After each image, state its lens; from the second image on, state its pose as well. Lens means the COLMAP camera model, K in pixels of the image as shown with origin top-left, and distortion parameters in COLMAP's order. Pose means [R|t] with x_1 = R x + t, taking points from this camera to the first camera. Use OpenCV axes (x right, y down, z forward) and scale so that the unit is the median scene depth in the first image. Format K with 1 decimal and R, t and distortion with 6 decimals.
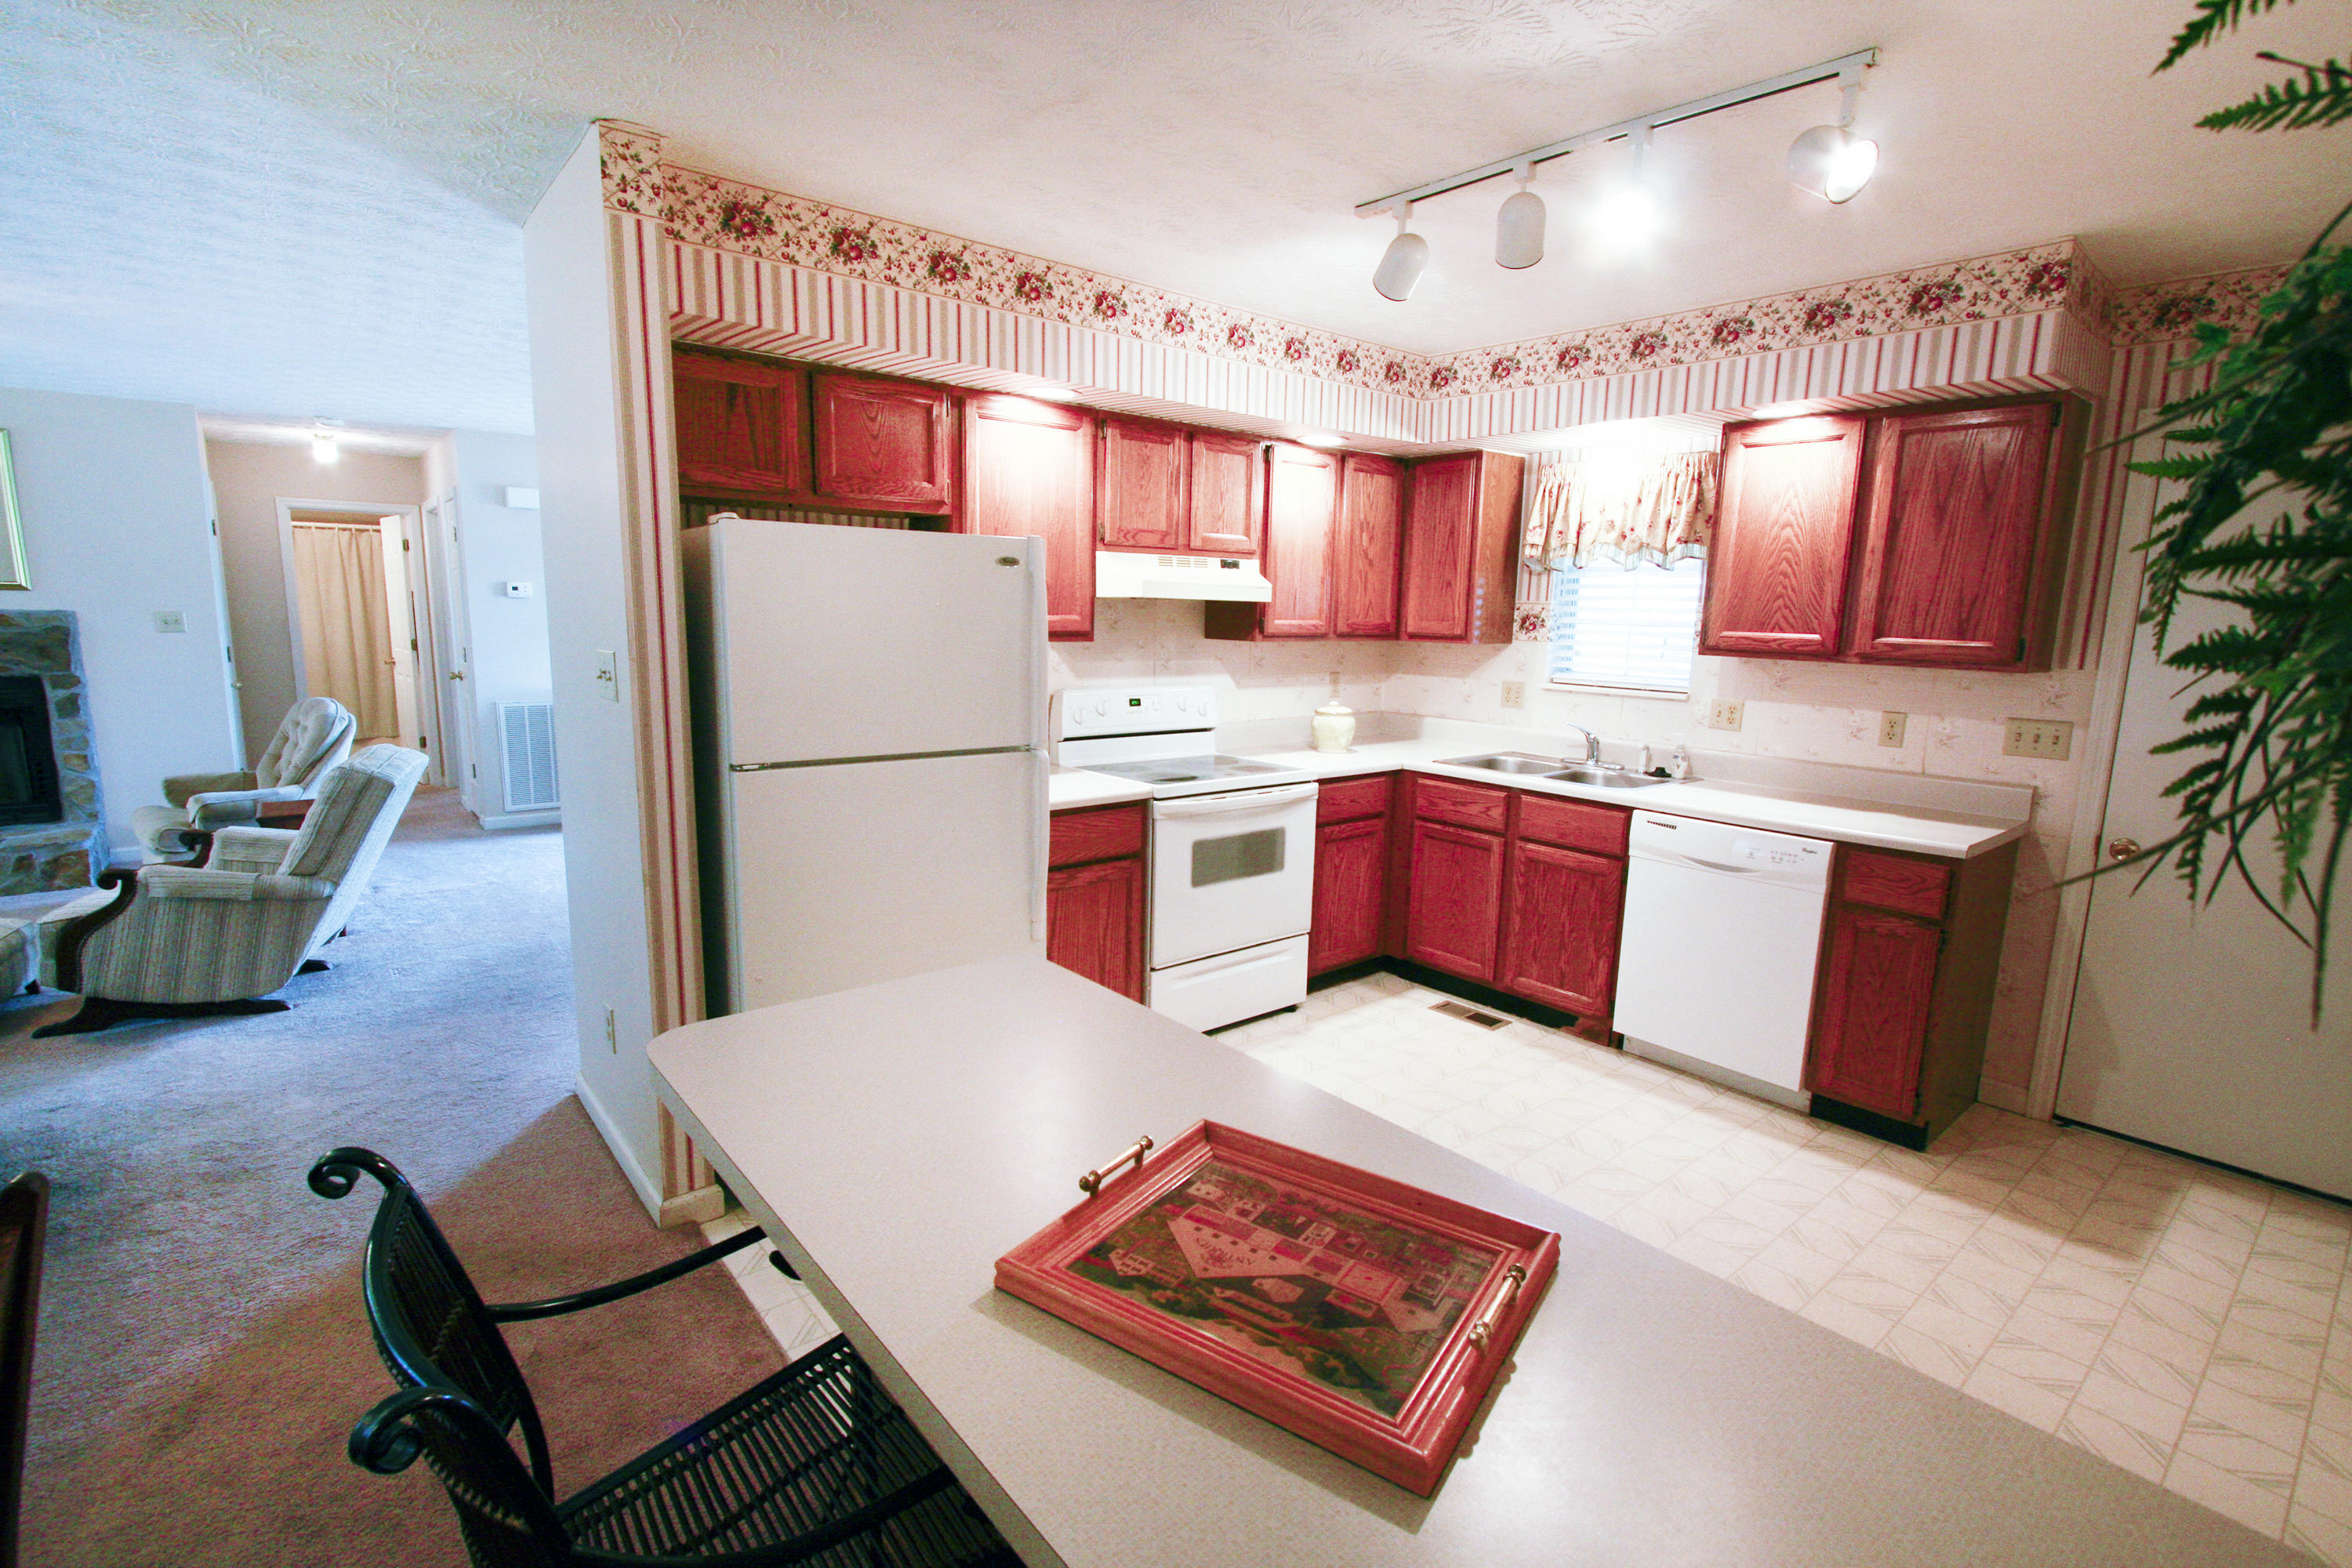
lens RADIAL K [[1089.1, 0, 1161.3], [0, 1089.1, 790.2], [0, 0, 1]] dist [-0.017864, 0.003814]
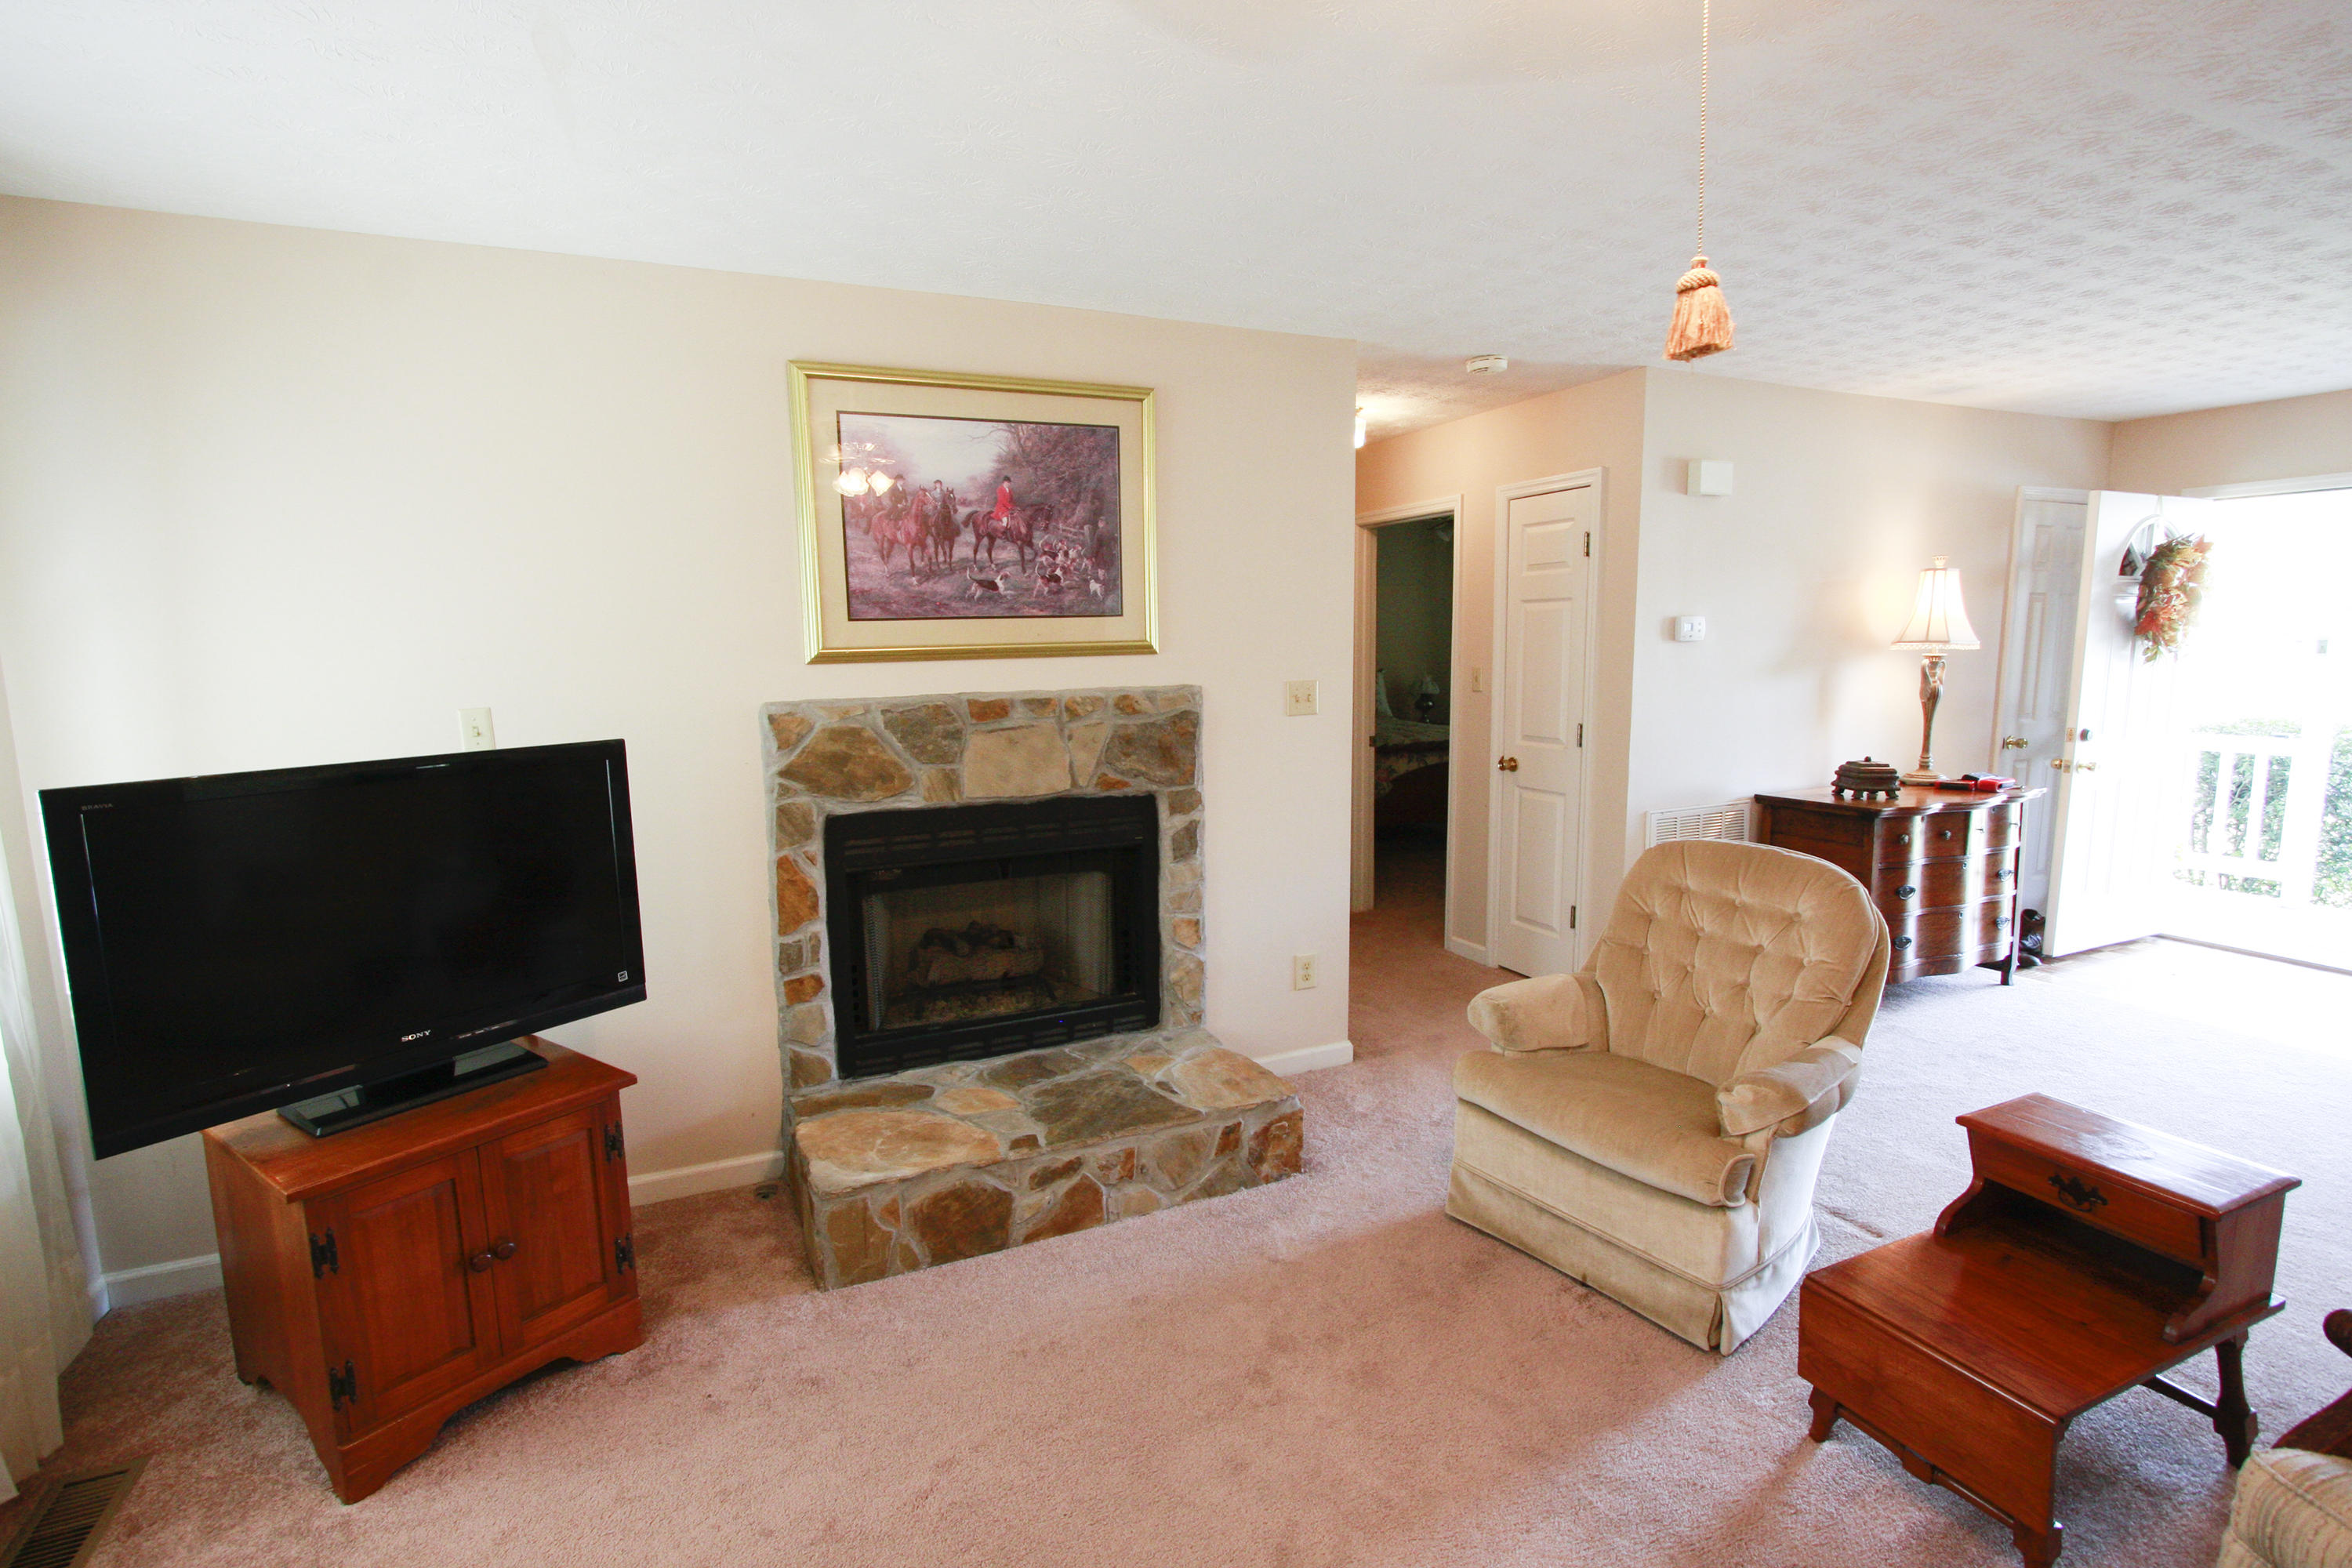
lens RADIAL K [[1089.1, 0, 1155.3], [0, 1089.1, 788.1], [0, 0, 1]] dist [-0.017864, 0.003814]
pose [[0.963862, 0.000844, -0.266400, -1.222981], [-0.008361, 0.999598, -0.027085, -0.128889], [0.266270, 0.028334, 0.963482, 0.562579]]
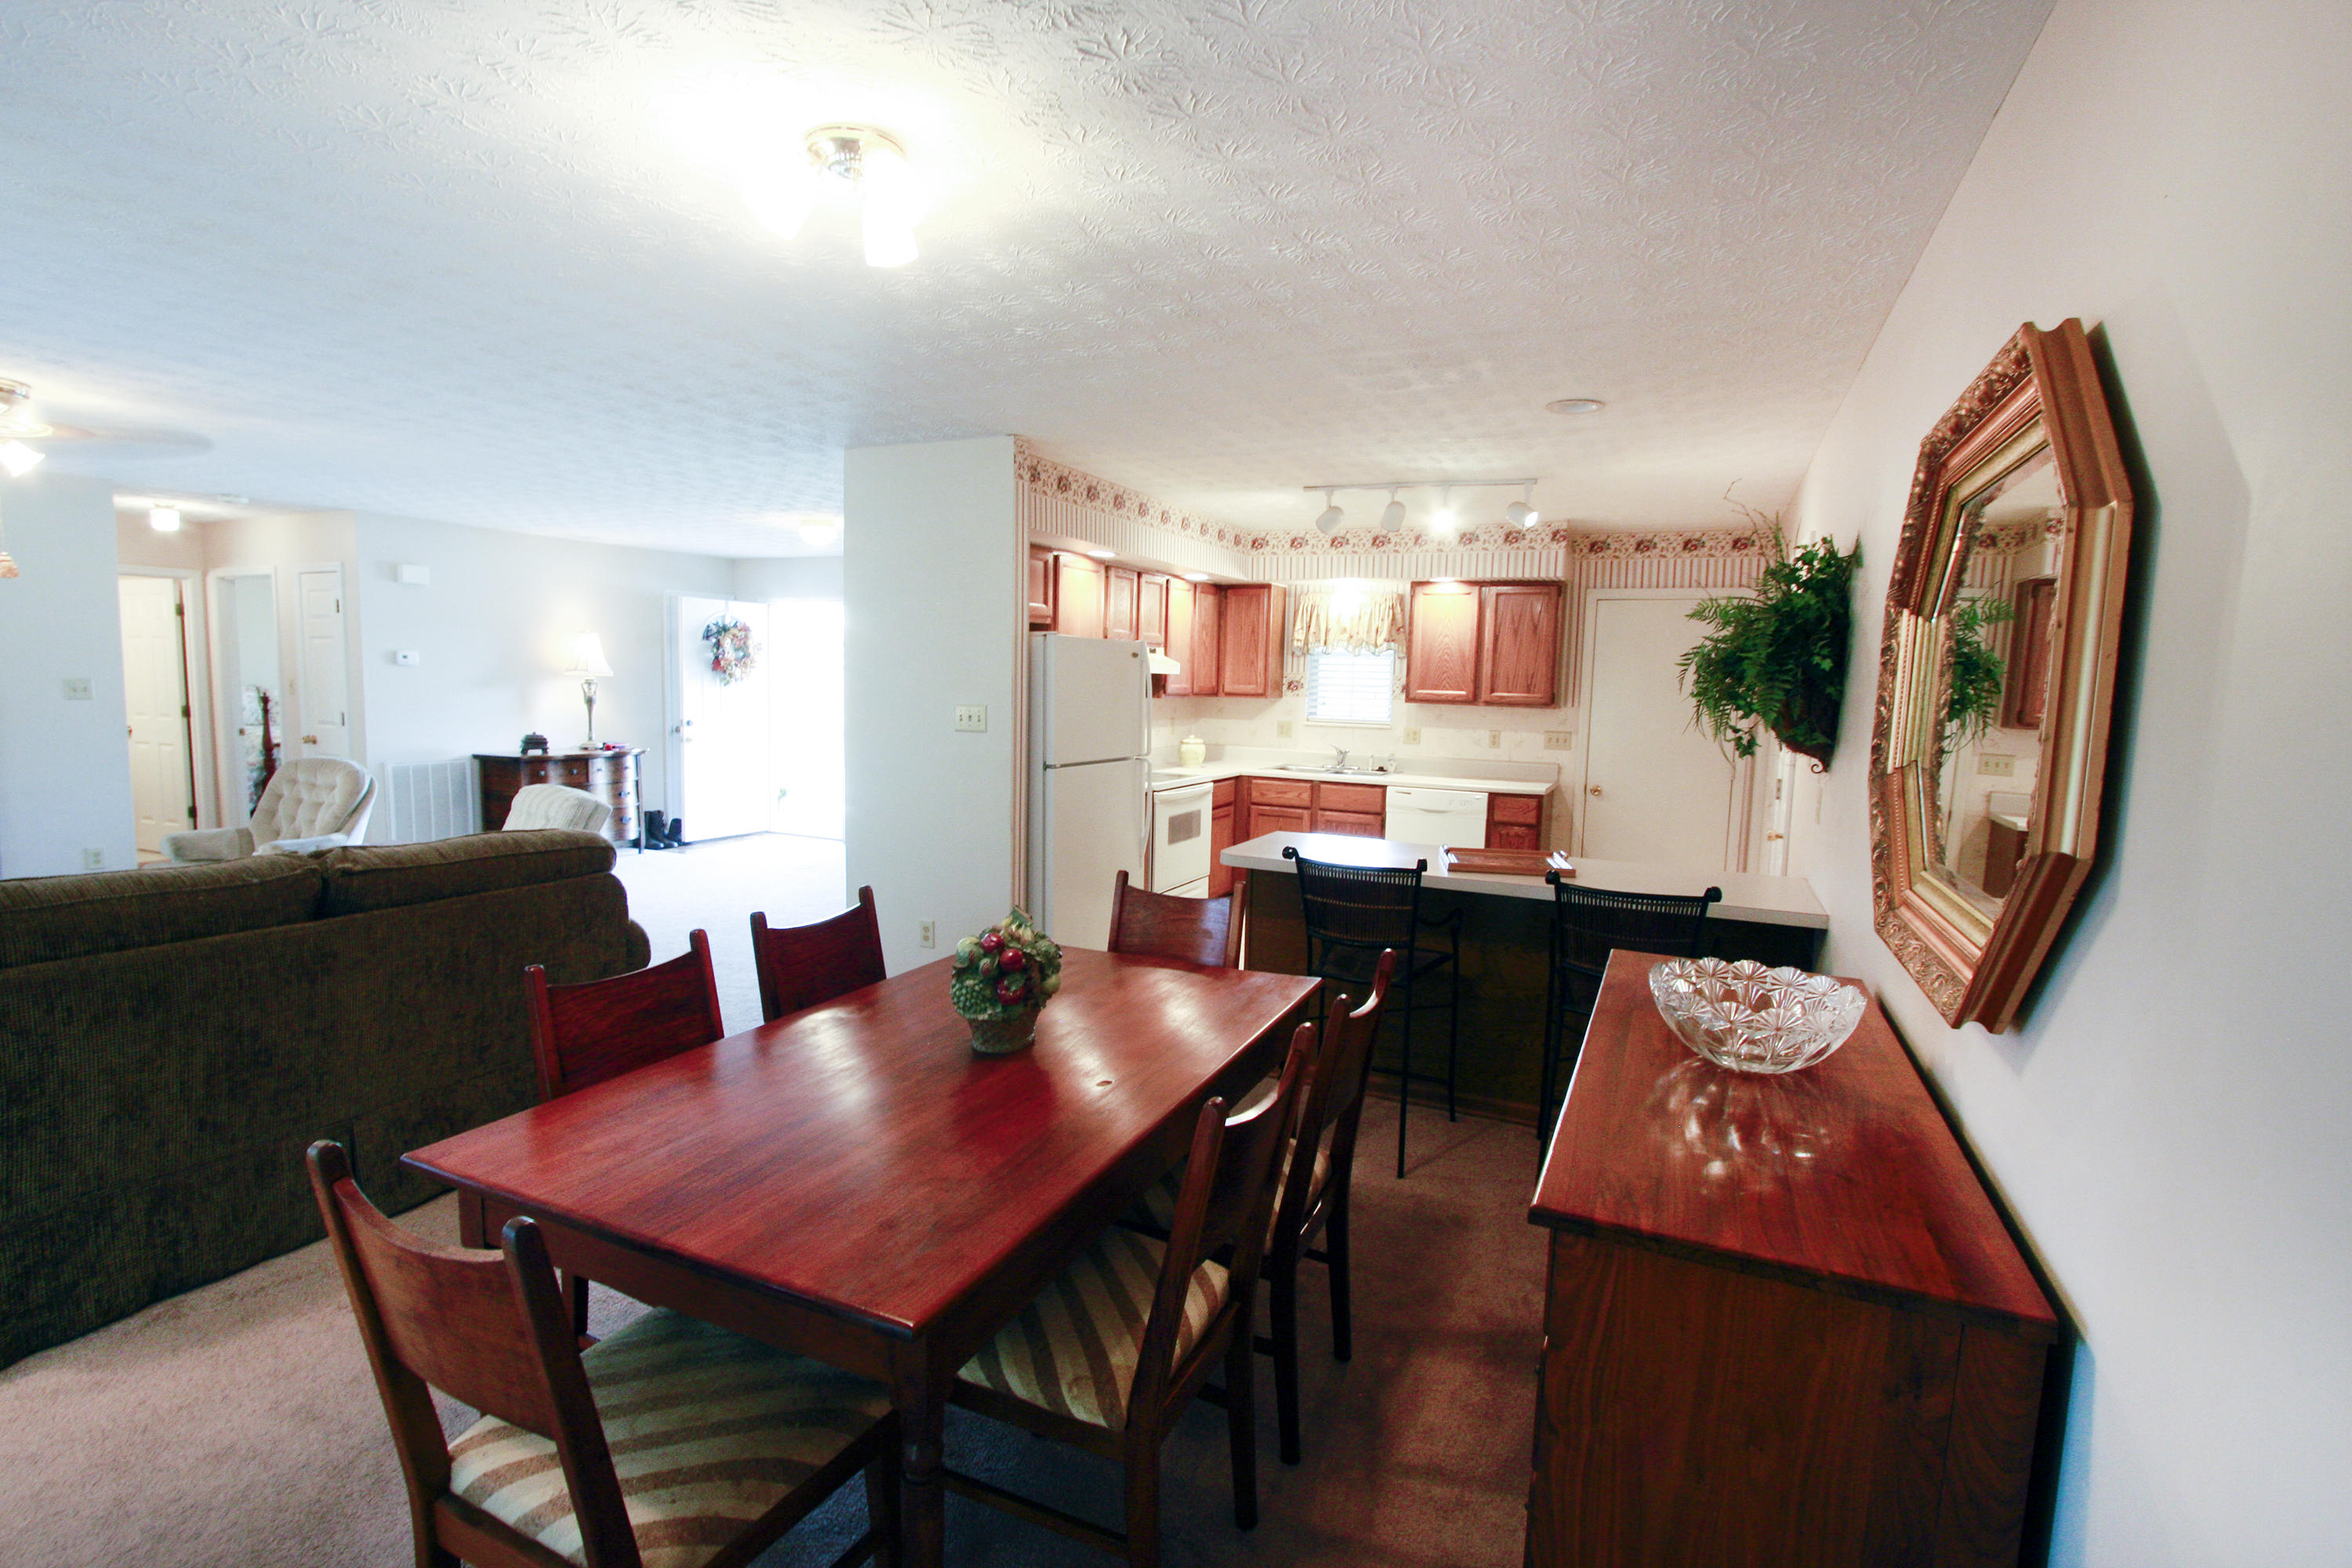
lens RADIAL K [[1089.1, 0, 1163.6], [0, 1089.1, 787.4], [0, 0, 1]] dist [-0.017864, 0.003814]
pose [[0.907932, -0.042677, 0.416940, -0.615784], [0.066275, 0.996905, -0.042280, 0.066031], [-0.413845, 0.066020, 0.907950, -0.474671]]
